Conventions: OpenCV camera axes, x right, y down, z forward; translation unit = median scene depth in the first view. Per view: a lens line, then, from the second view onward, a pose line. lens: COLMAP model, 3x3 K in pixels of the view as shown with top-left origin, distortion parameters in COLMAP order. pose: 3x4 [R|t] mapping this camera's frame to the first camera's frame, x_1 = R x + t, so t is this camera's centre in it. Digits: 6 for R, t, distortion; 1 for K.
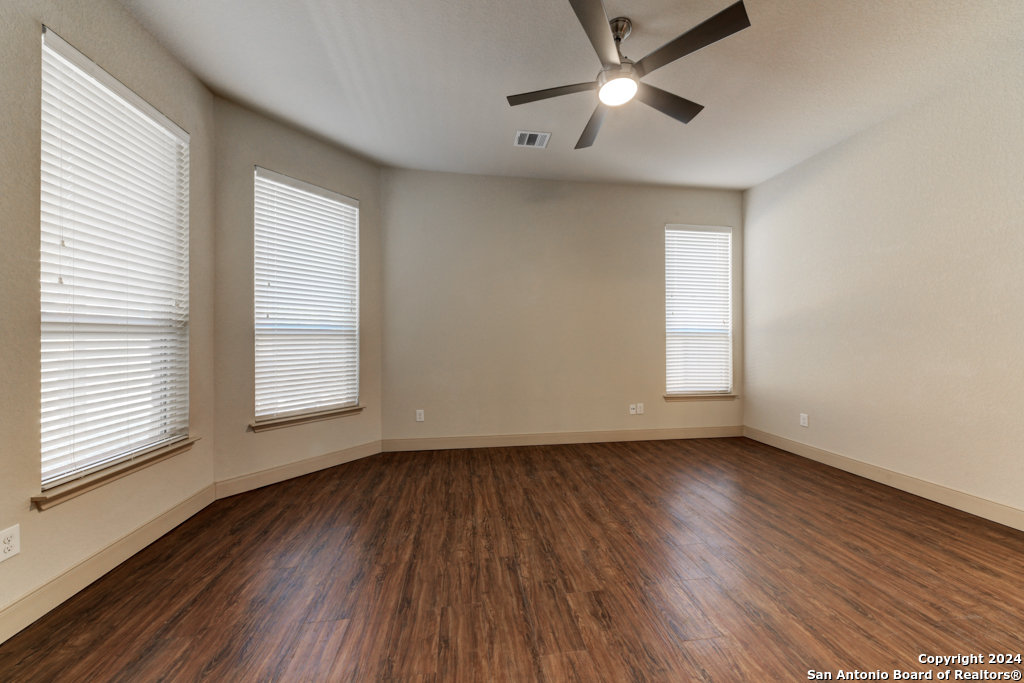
lens RADIAL K [[350.0, 0, 530.3], [0, 350.0, 338.4], [0, 0, 1]] dist [0.005491, -0.002152]
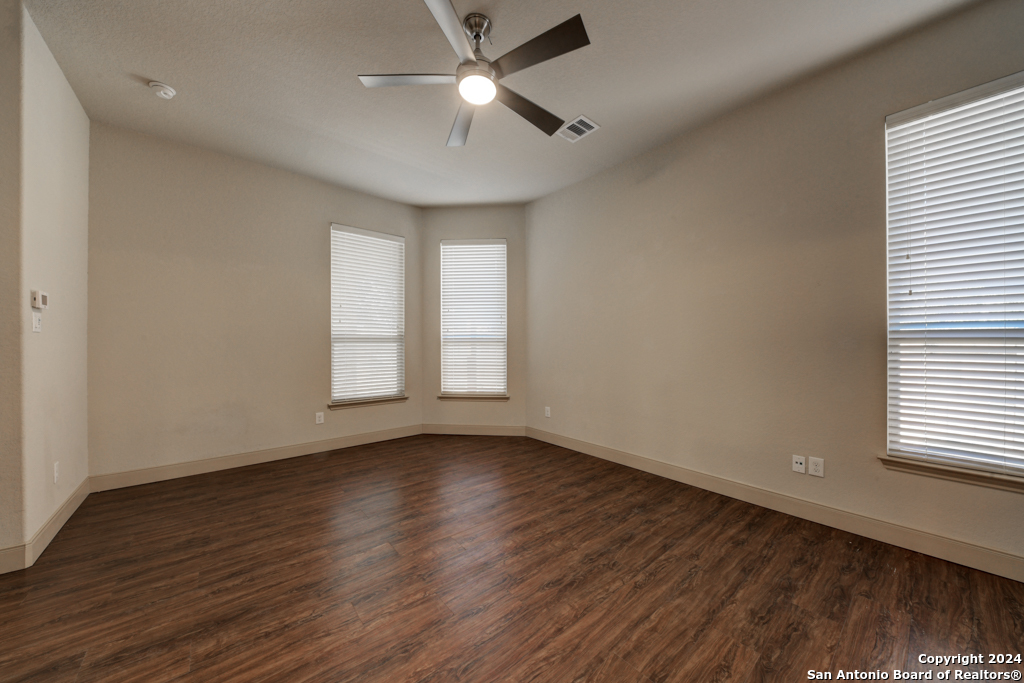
lens RADIAL K [[350.0, 0, 500.9], [0, 350.0, 346.5], [0, 0, 1]] dist [0.005491, -0.002152]
pose [[0.515193, 0.004925, -0.857060, 0.732241], [0.001154, 0.999979, 0.006440, 0.000773], [0.857074, -0.004307, 0.515176, 0.359100]]
